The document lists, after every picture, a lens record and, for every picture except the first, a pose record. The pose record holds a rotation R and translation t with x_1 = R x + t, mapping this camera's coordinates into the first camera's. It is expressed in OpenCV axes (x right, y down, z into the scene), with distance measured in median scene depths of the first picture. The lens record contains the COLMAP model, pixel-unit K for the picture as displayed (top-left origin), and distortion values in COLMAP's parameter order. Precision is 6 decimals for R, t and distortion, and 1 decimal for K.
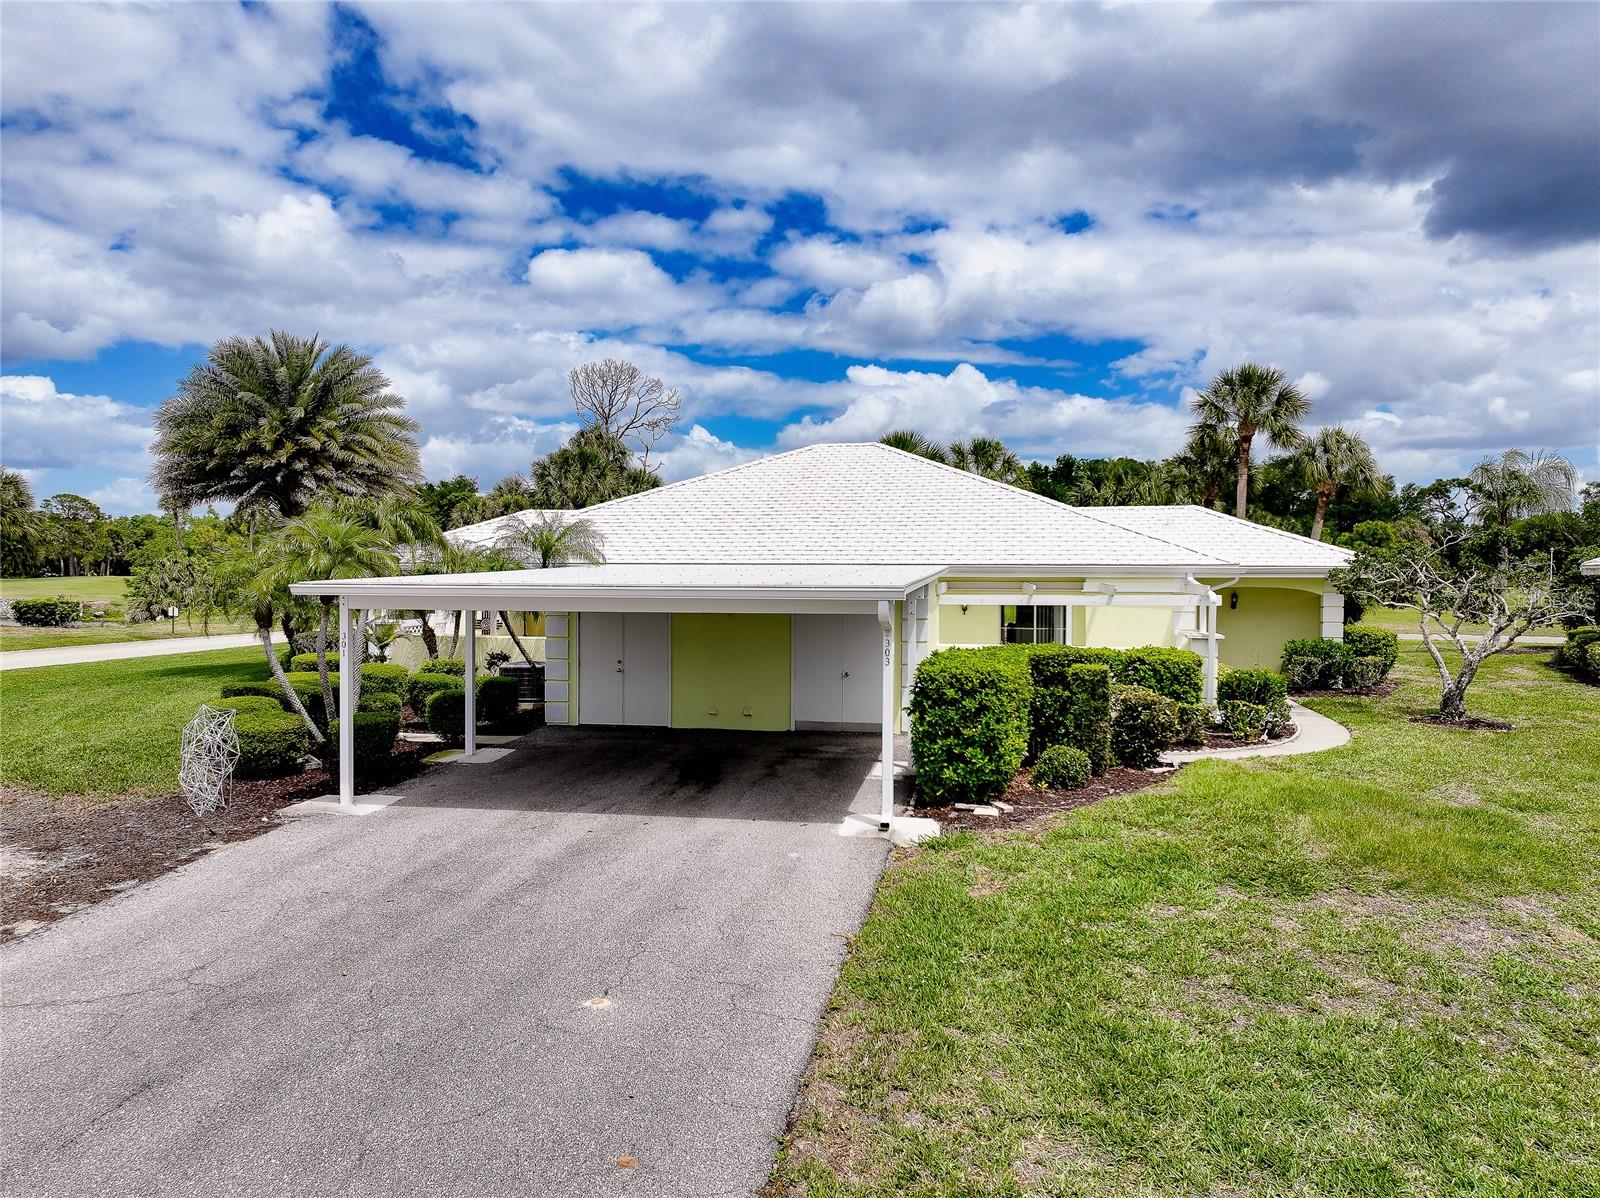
lens RADIAL K [[1178.0, 0, 801.7], [0, 1178.0, 655.1], [0, 0, 1]] dist [0.018836, 0.000894]
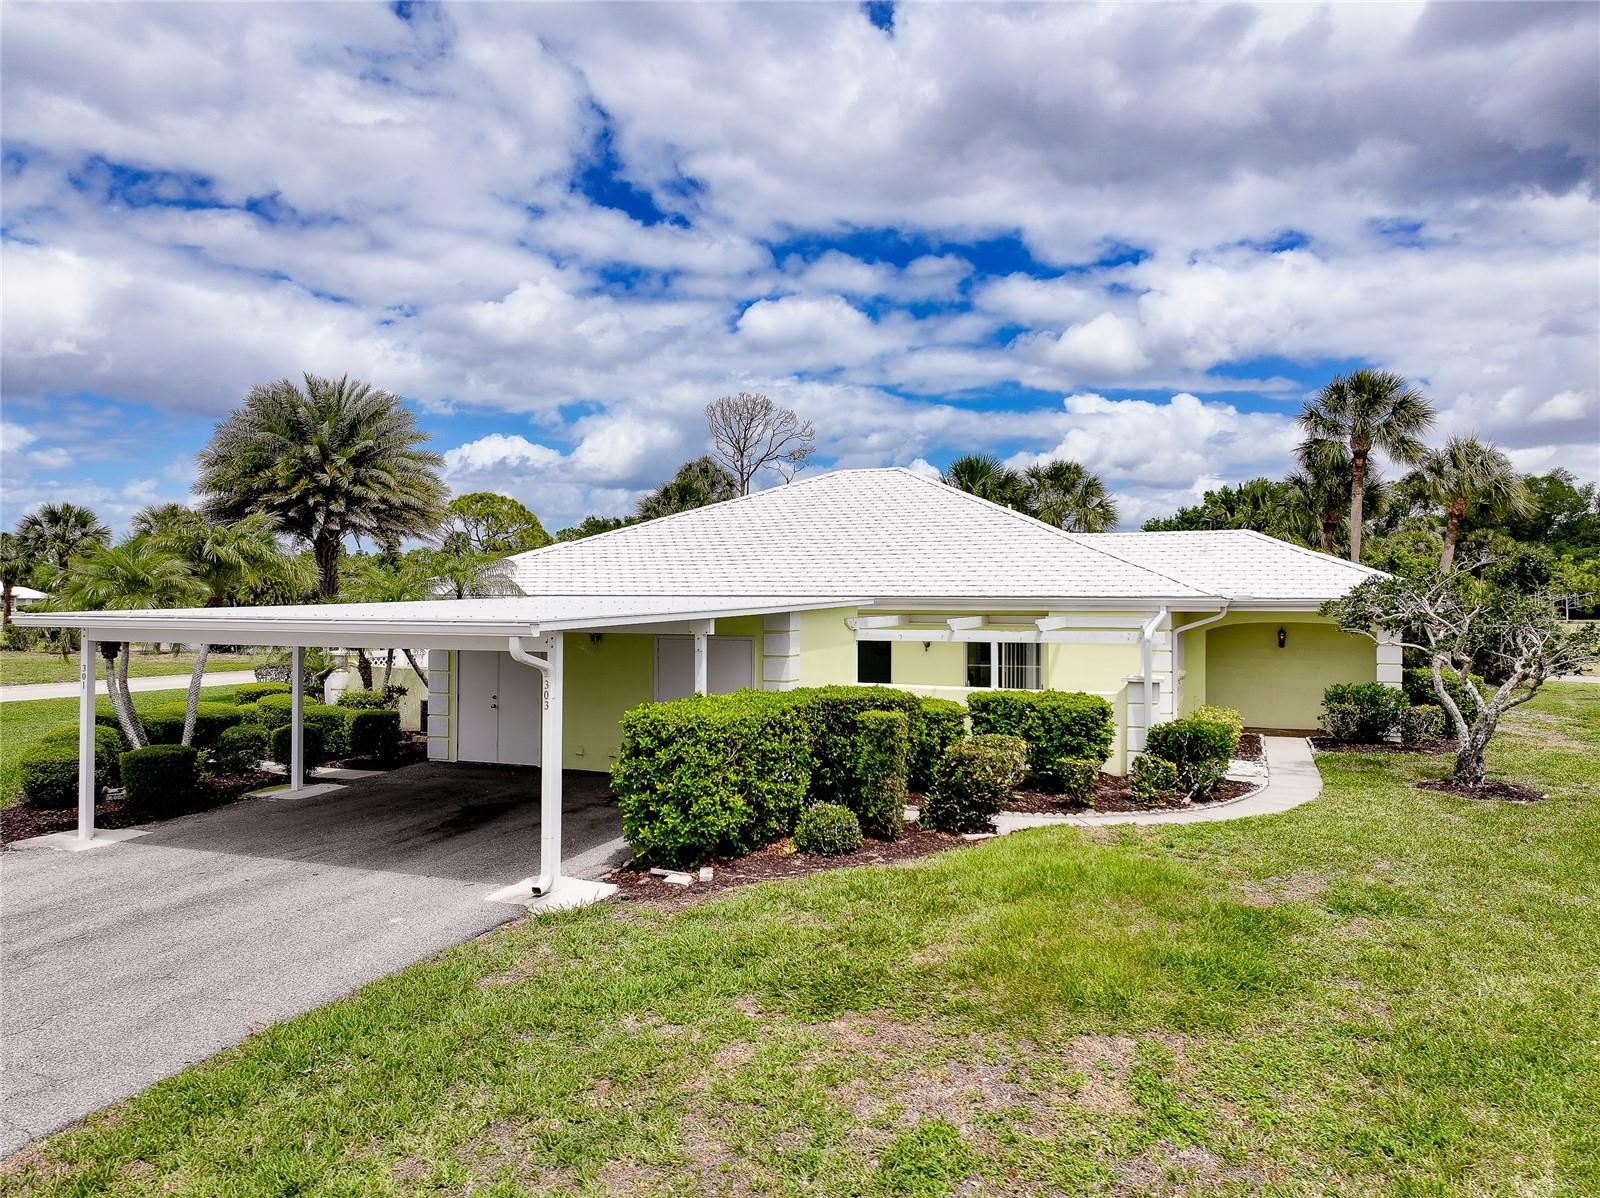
lens RADIAL K [[1170.8, 0, 796.4], [0, 1170.8, 567.5], [0, 0, 1]] dist [-0.003248, 0.001595]
pose [[0.979019, -0.004299, -0.203722, 0.249993], [-0.016388, 0.994878, -0.099750, -0.007123], [0.203107, 0.100996, 0.973934, 0.091120]]
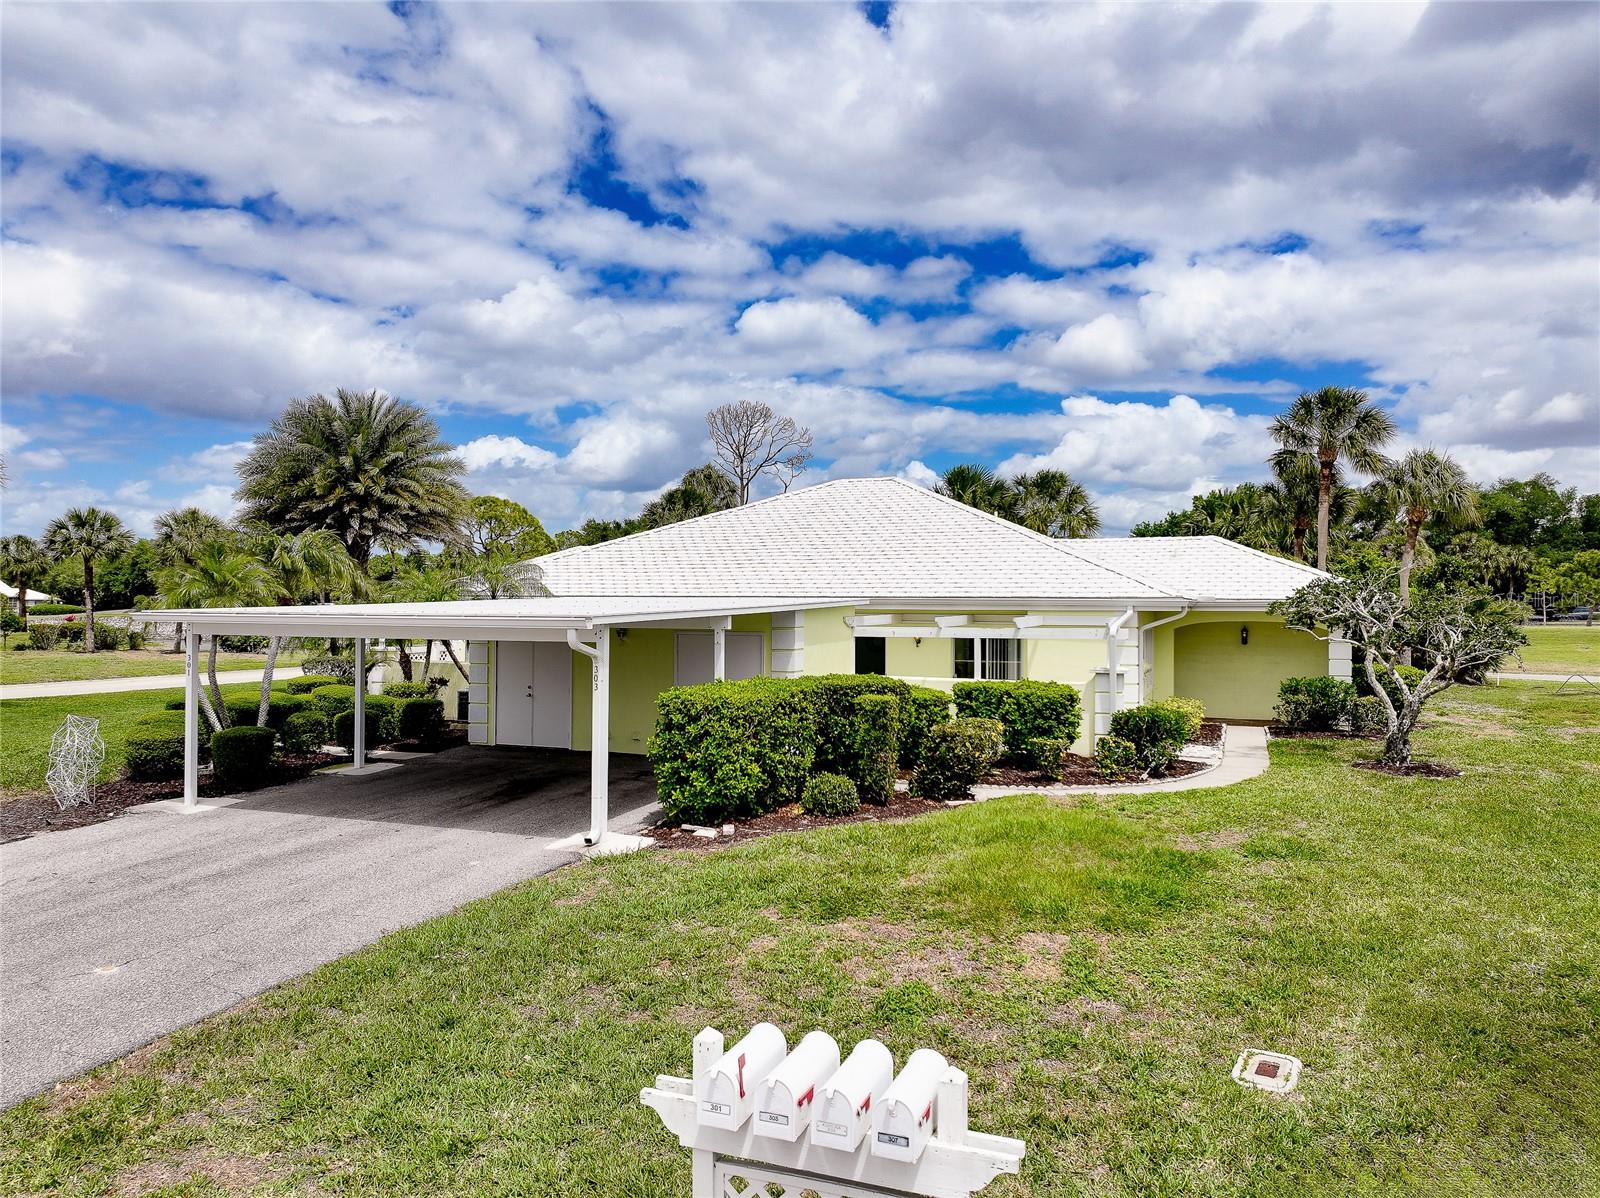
lens RADIAL K [[1177.5, 0, 800.0], [0, 1177.5, 599.0], [0, 0, 1]] dist [-0.000897, -0.005363]
pose [[0.980040, 0.001307, -0.198796, 0.265184], [-0.016518, 0.997056, -0.074876, 0.001806], [0.198113, 0.076666, 0.977176, -0.008381]]
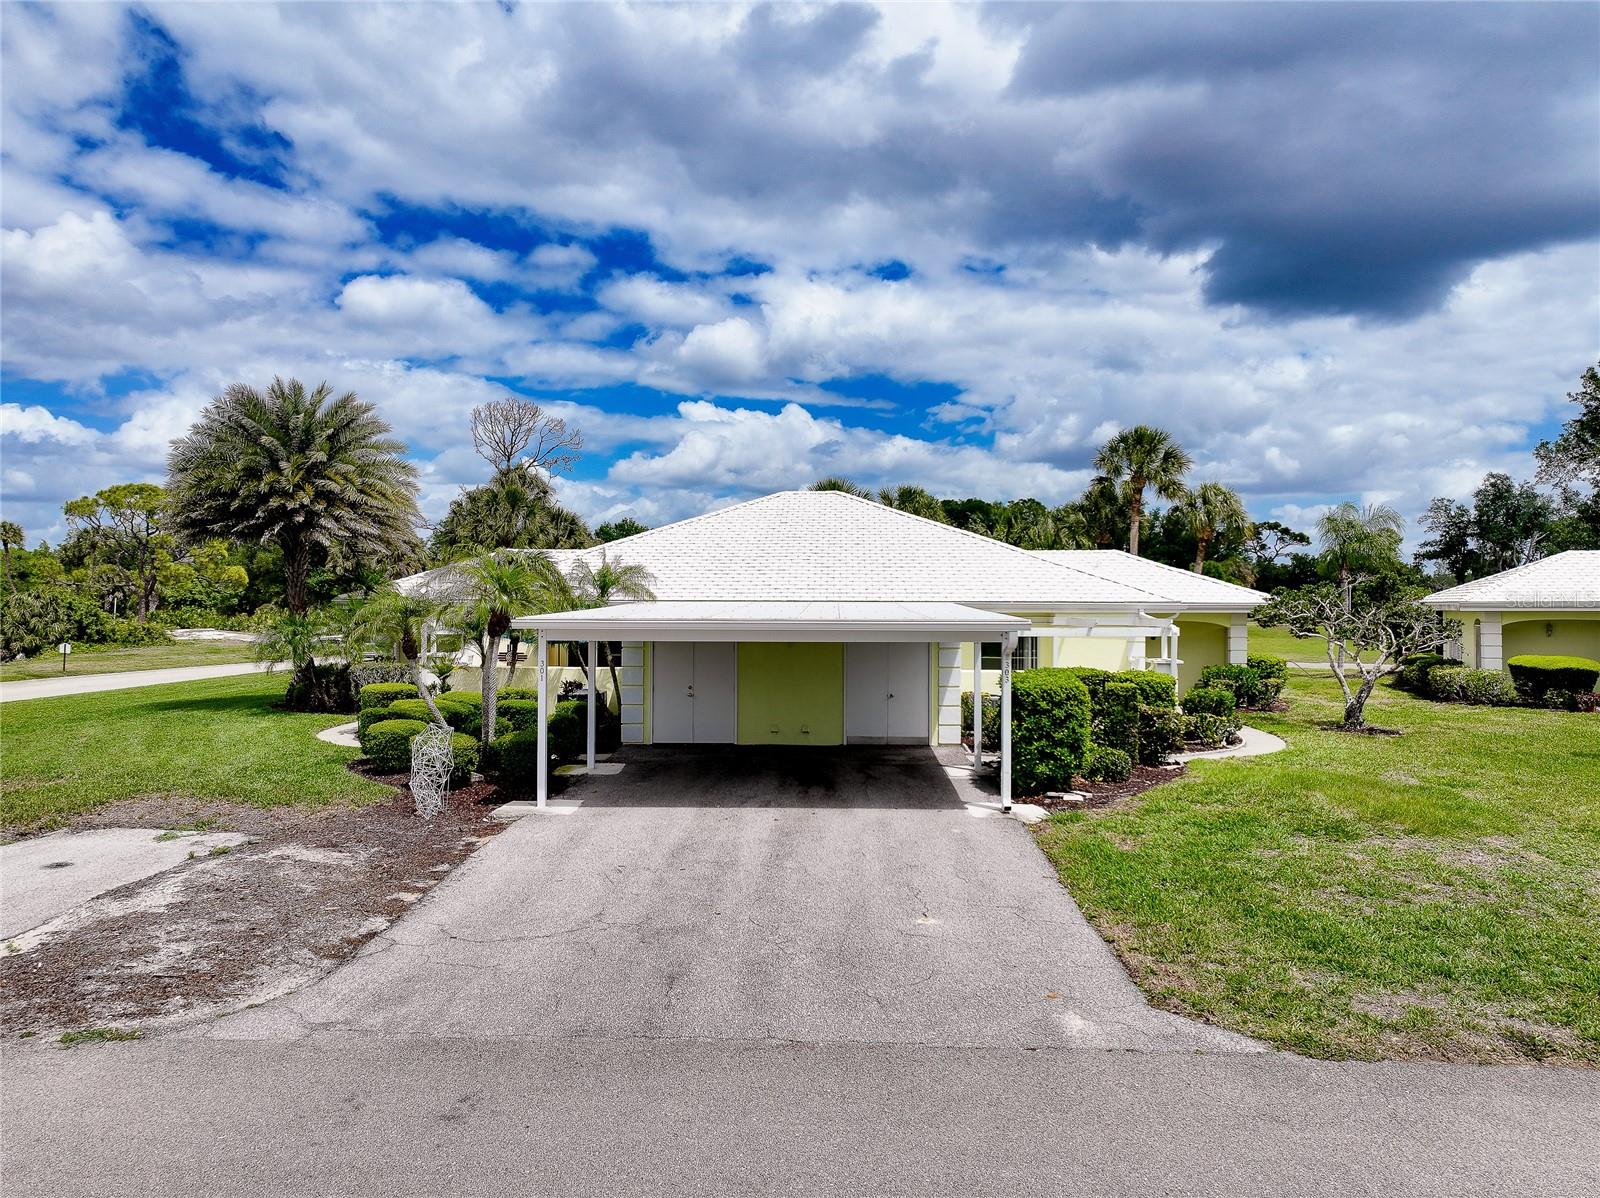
lens RADIAL K [[1192.2, 0, 800.0], [0, 1192.2, 643.5], [0, 0, 1]] dist [0.007632, 0.002110]
pose [[0.987477, -0.004838, 0.157687, -0.201354], [0.011007, 0.999207, -0.038274, 0.007469], [-0.157376, 0.039531, 0.986747, -0.138842]]
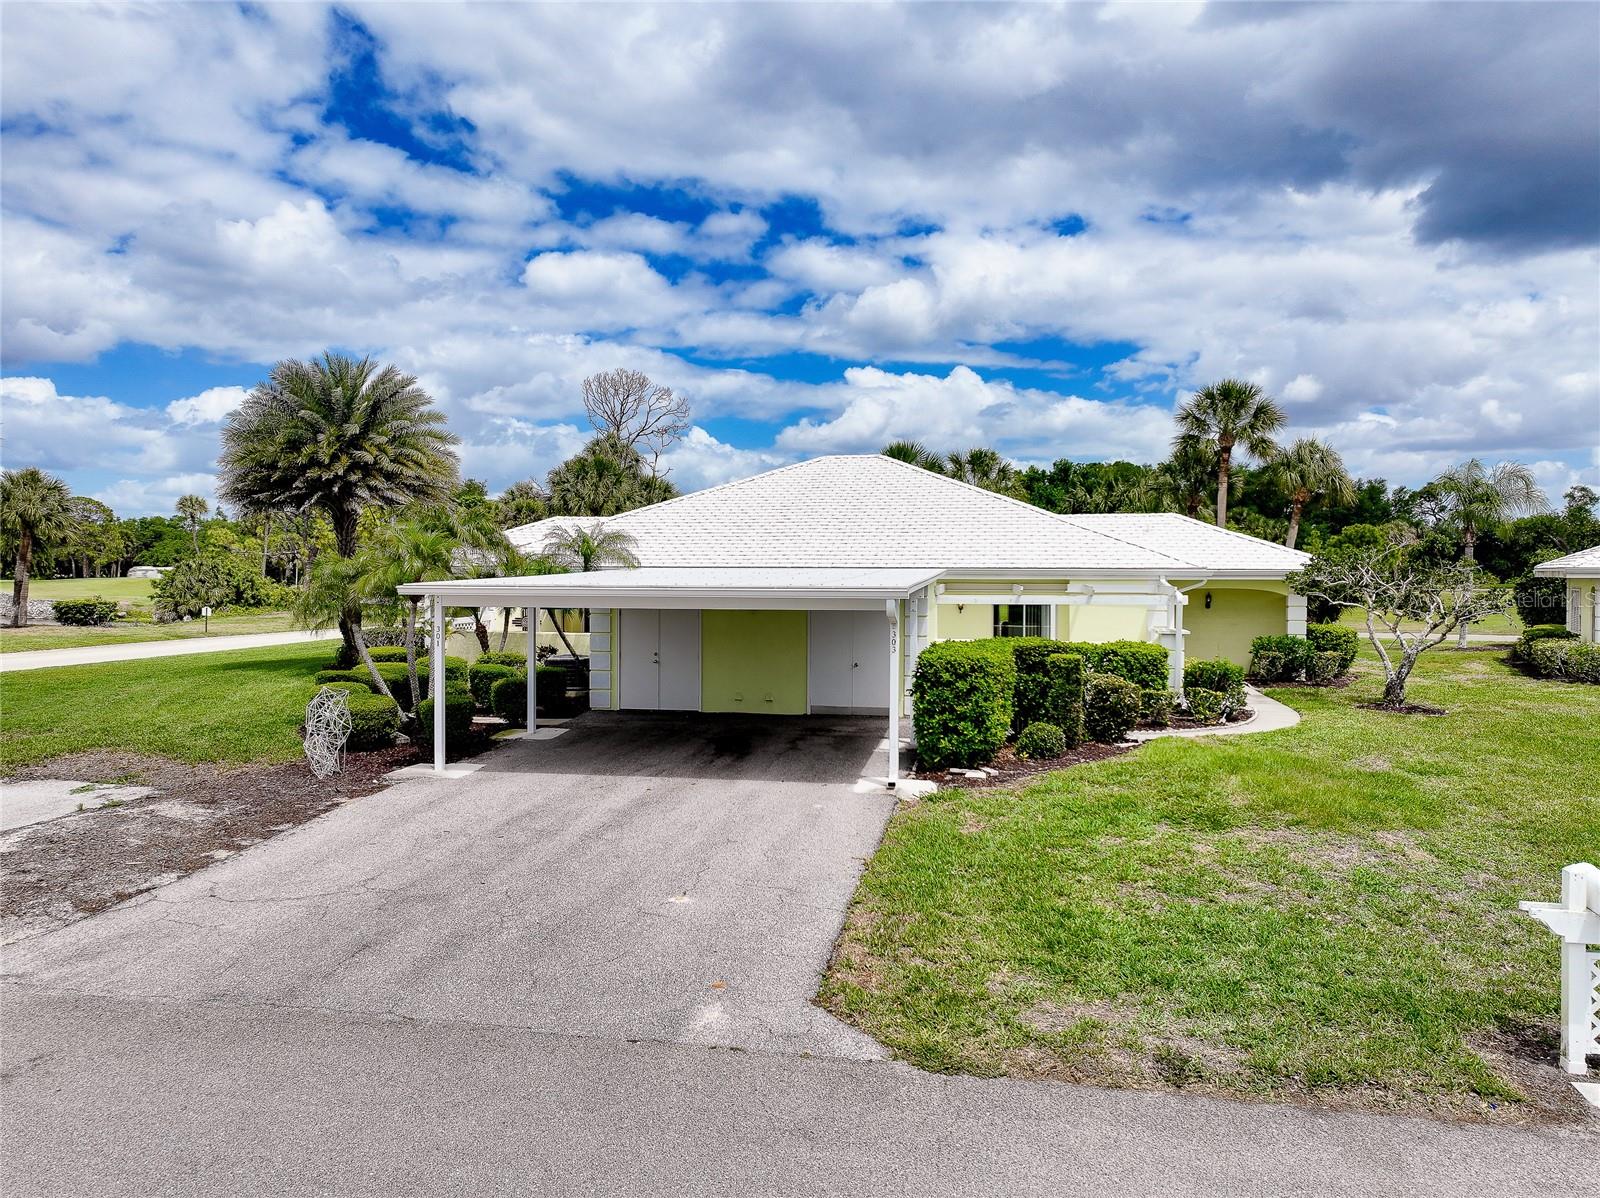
lens RADIAL K [[1192.2, 0, 800.0], [0, 1192.2, 643.5], [0, 0, 1]] dist [0.007632, 0.002110]
pose [[1.000000, 0.000153, -0.000089, -0.013510], [-0.000154, 0.999936, -0.011353, 0.007528], [0.000088, 0.011353, 0.999936, -0.129605]]
